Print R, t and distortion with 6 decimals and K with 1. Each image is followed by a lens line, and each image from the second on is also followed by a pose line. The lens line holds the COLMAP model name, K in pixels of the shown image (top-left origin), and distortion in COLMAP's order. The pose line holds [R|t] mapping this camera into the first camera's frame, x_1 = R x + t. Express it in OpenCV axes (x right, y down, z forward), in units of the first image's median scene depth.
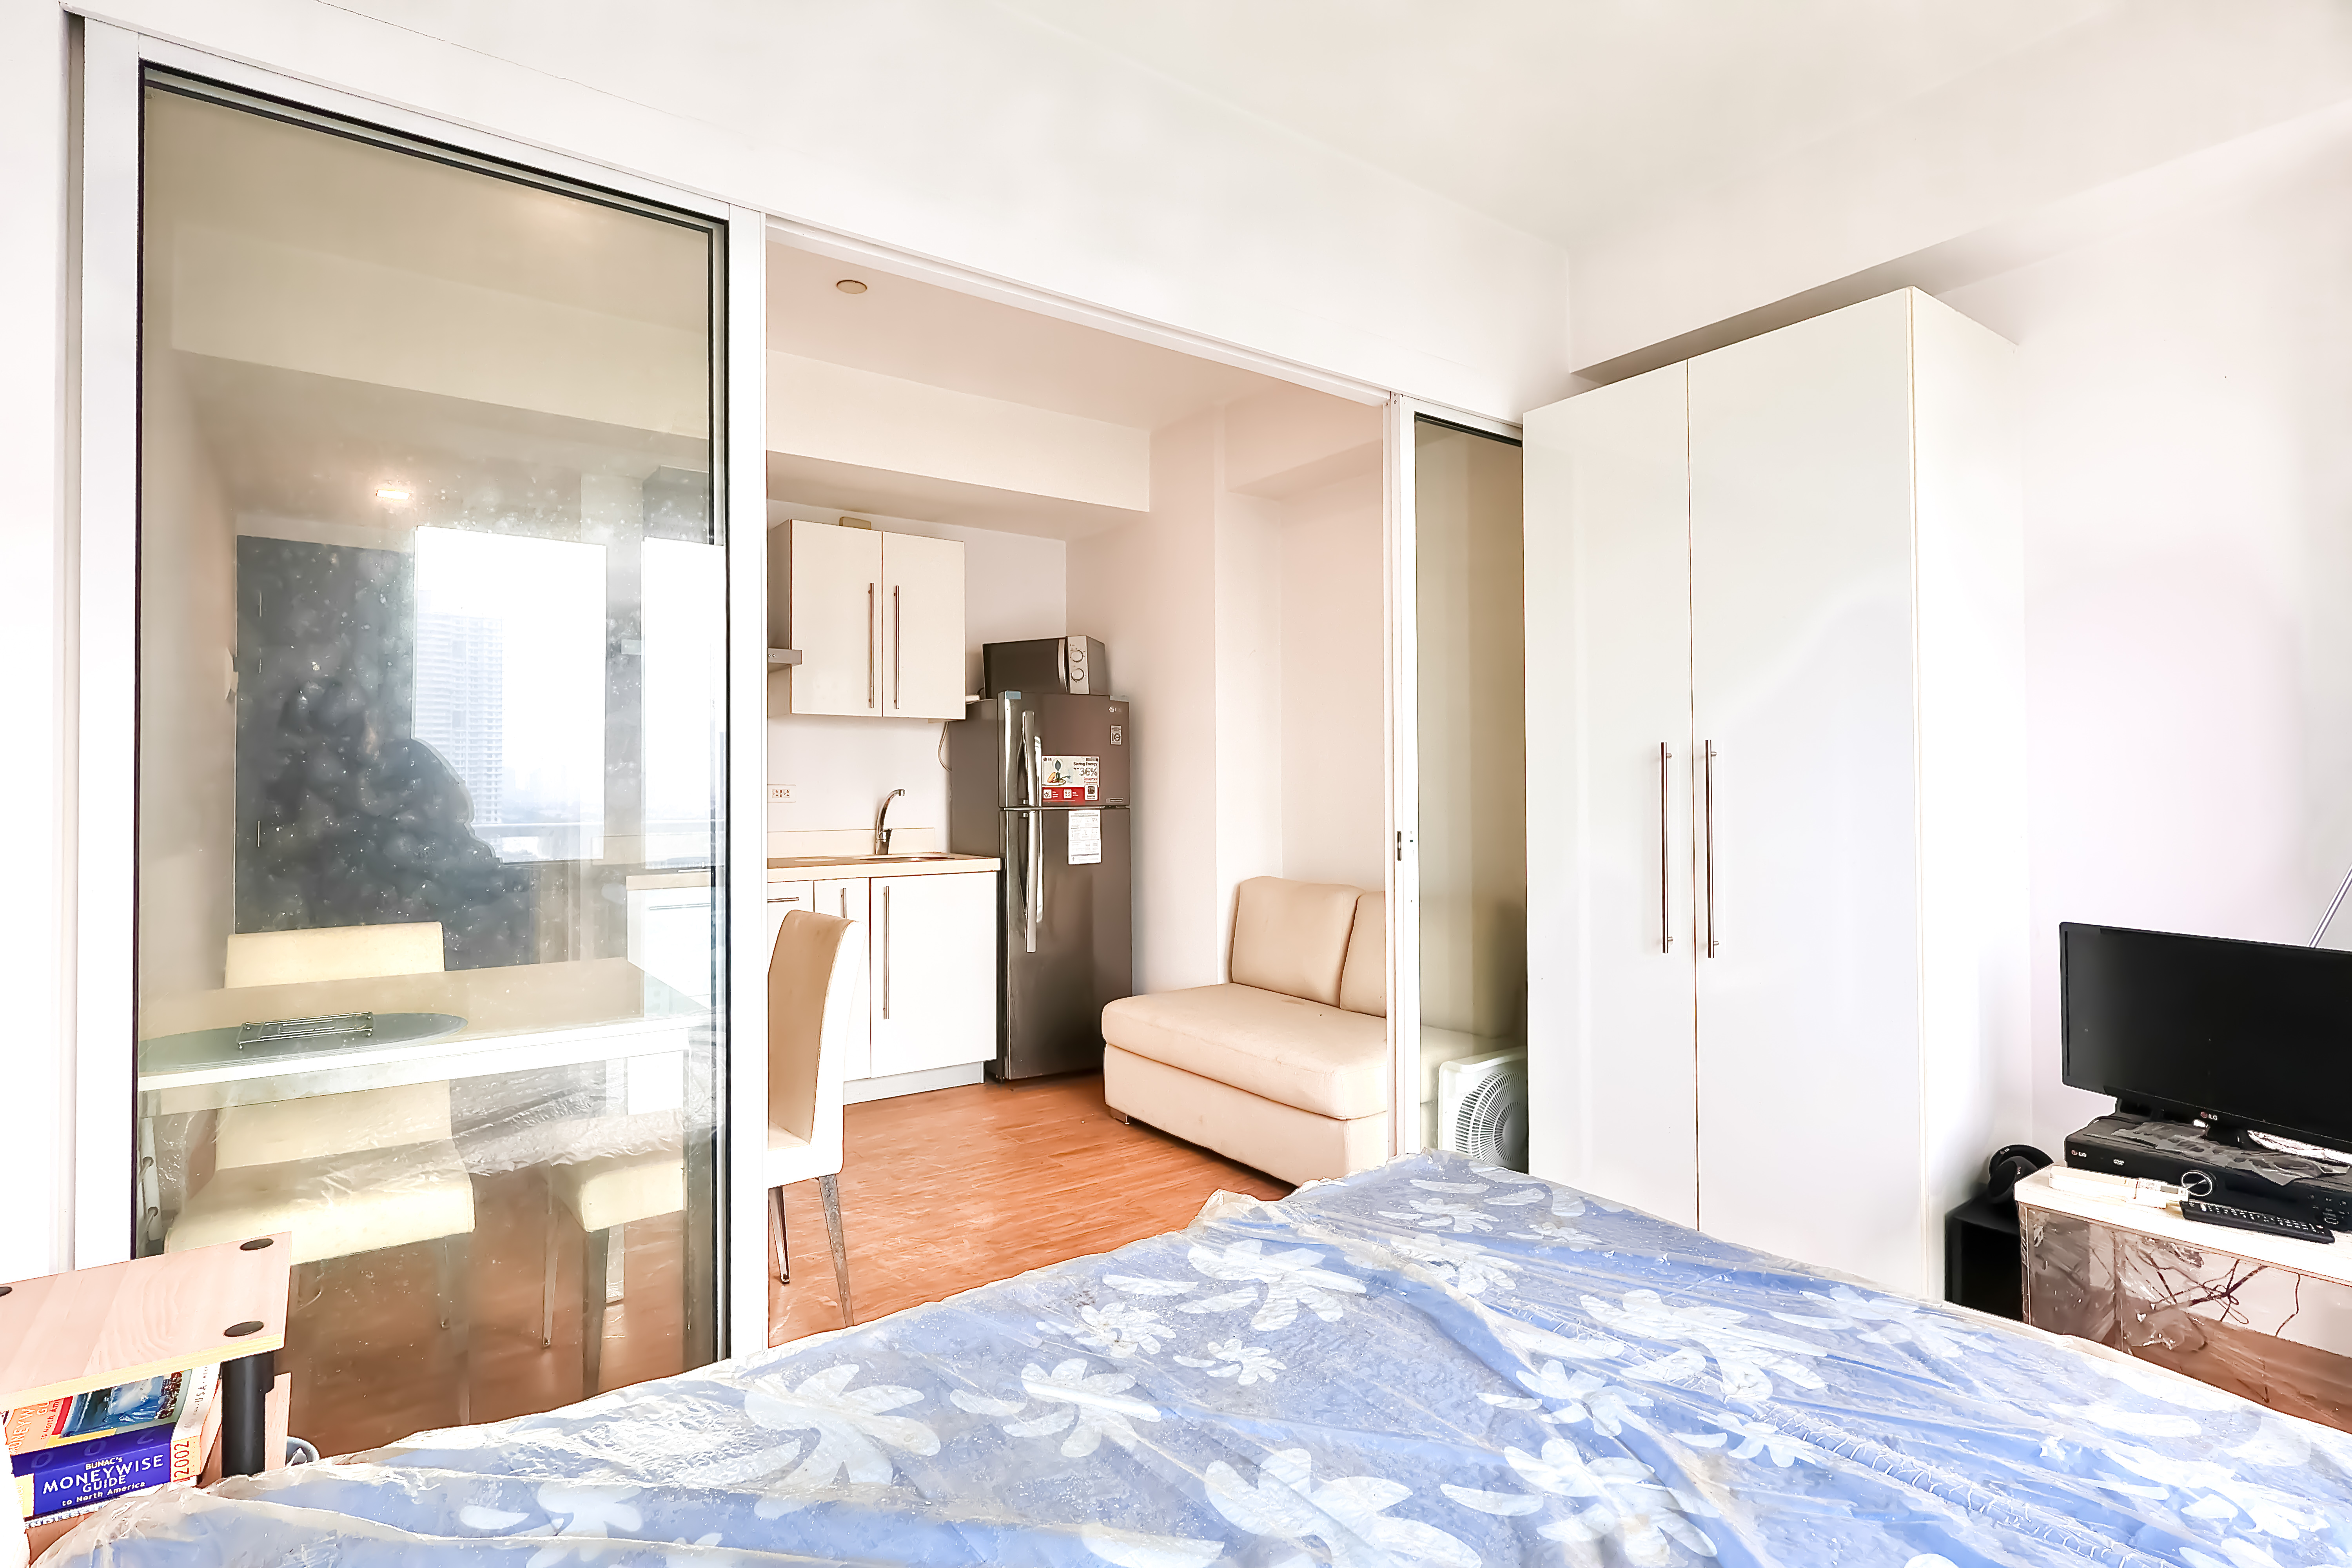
lens RADIAL K [[1154.5, 0, 1126.8], [0, 1154.5, 761.2], [0, 0, 1]] dist [-0.003407, -0.000085]
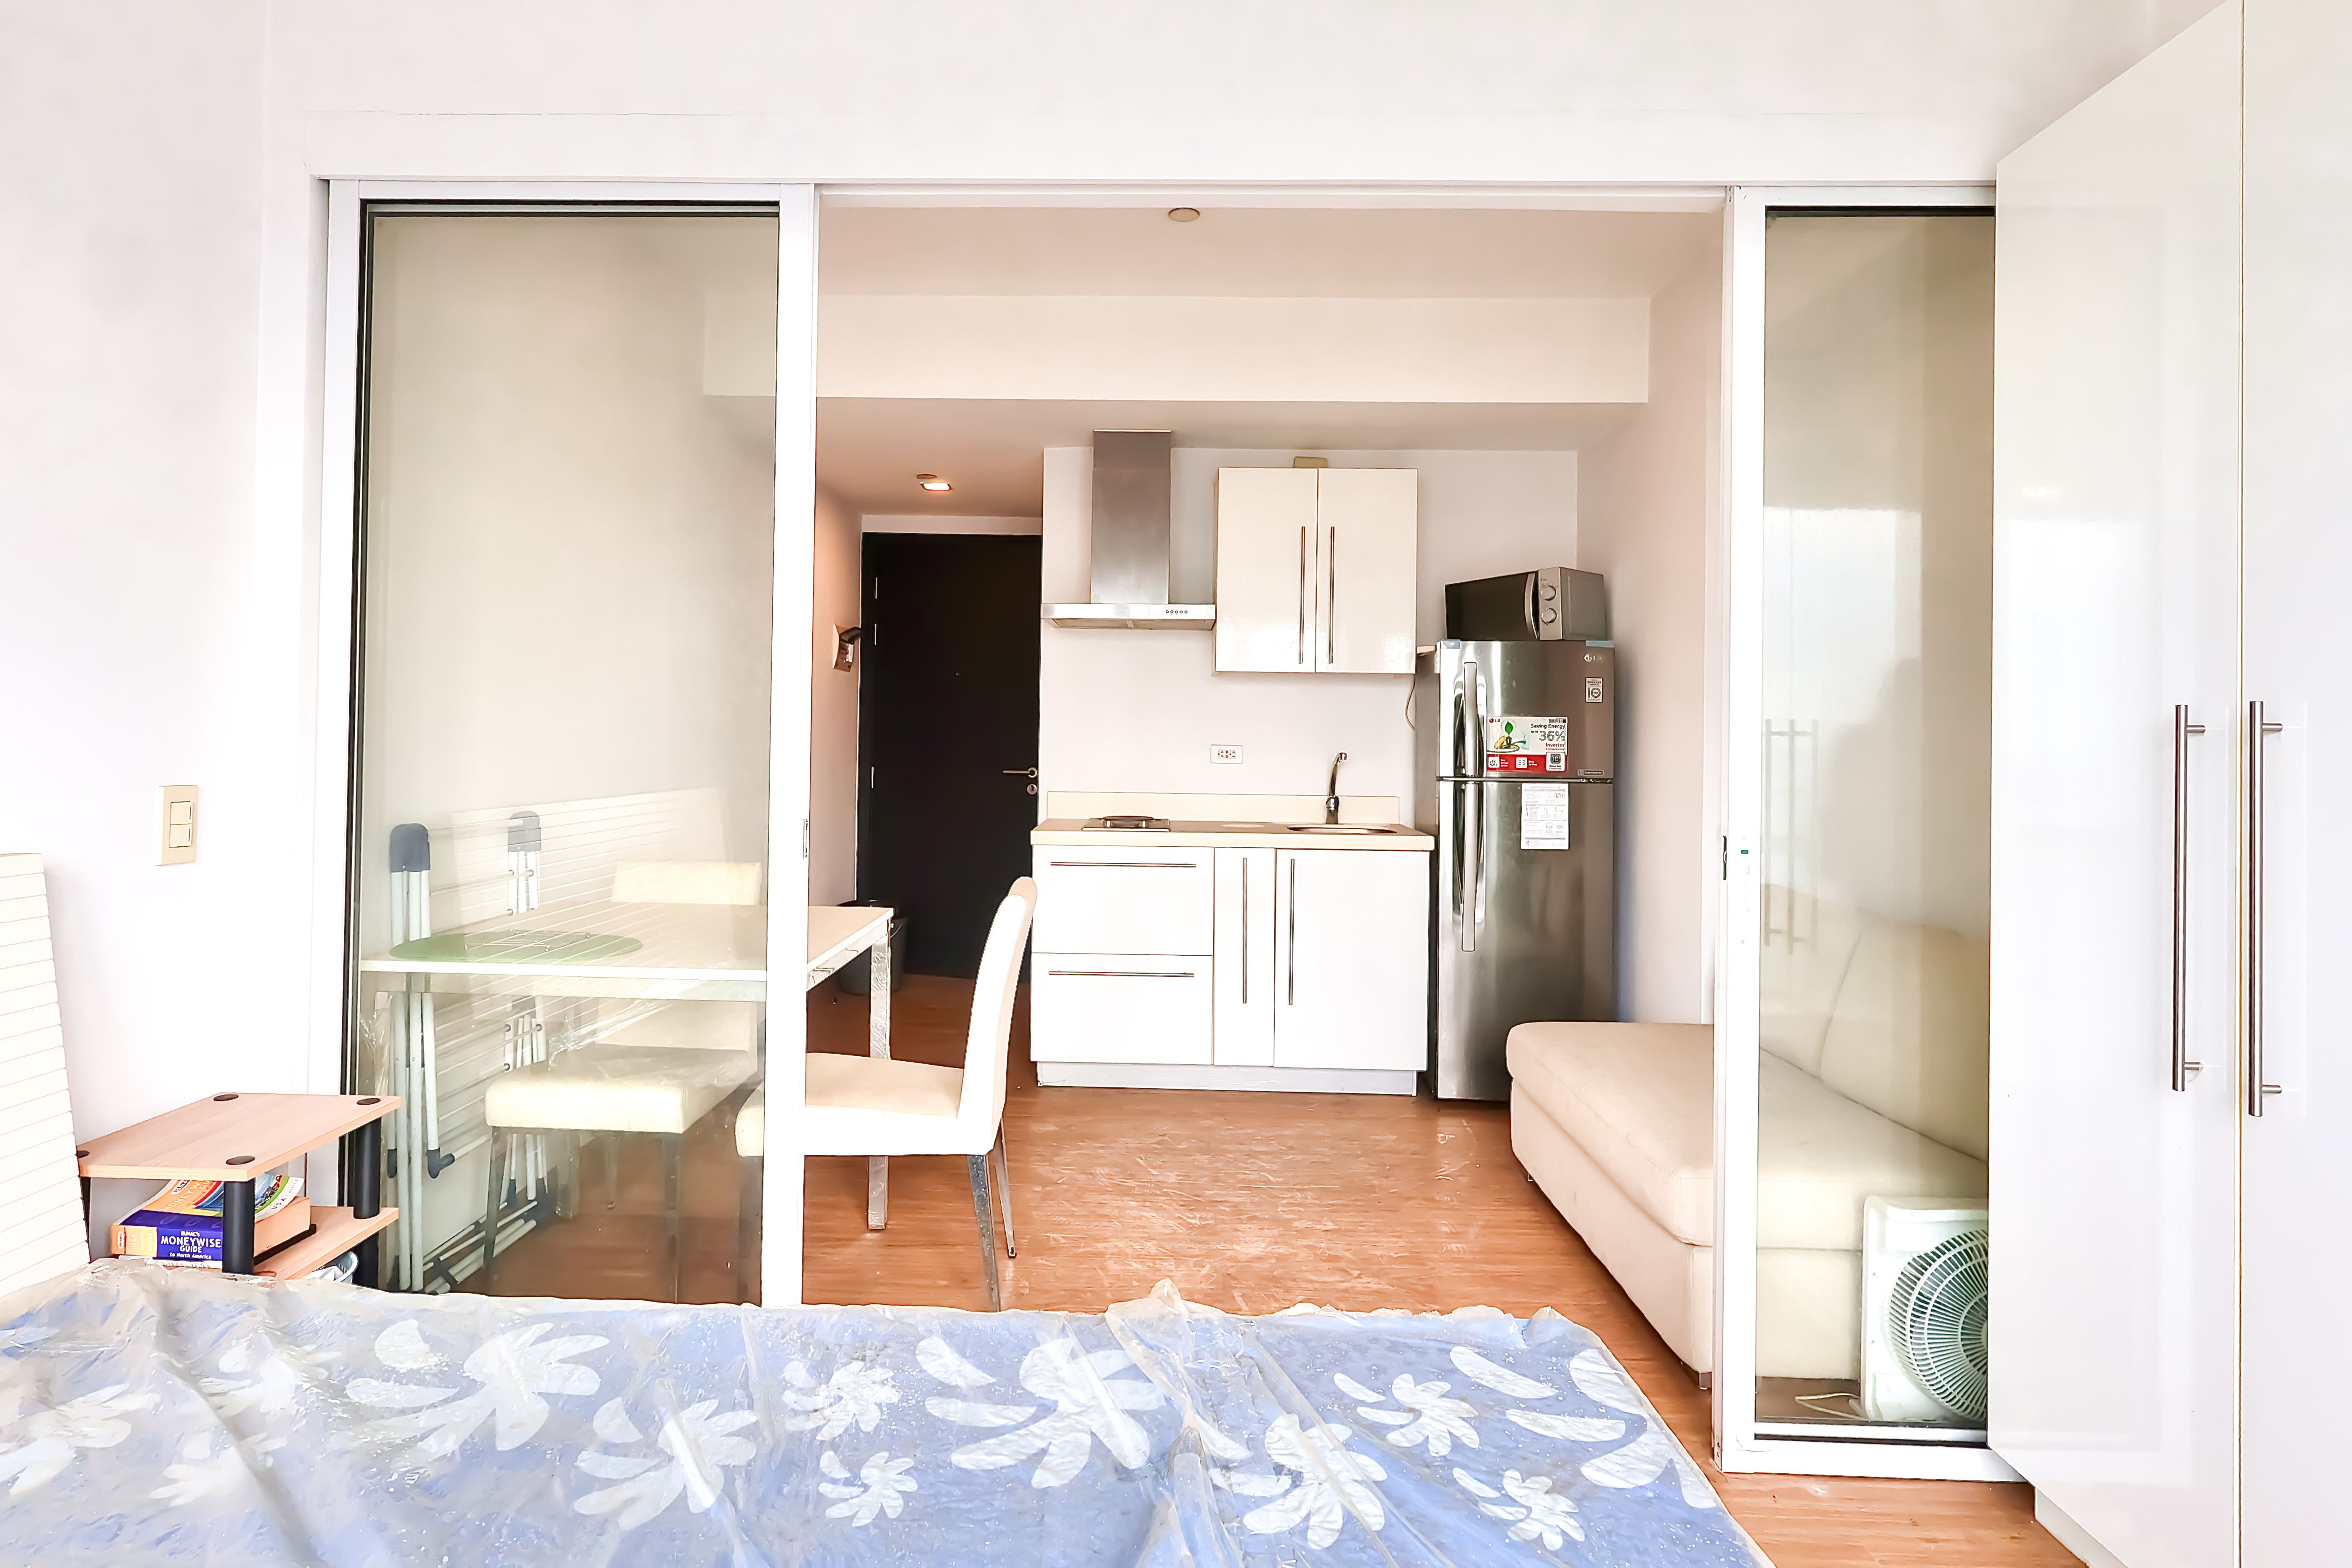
lens RADIAL K [[1227.6, 0, 1178.3], [0, 1227.6, 714.2], [0, 0, 1]] dist [-0.003530, -0.000731]
pose [[0.797537, 0.005606, -0.603243, 0.340971], [-0.004788, 0.999984, 0.002963, -0.009153], [0.603250, 0.000525, 0.797552, 0.196029]]
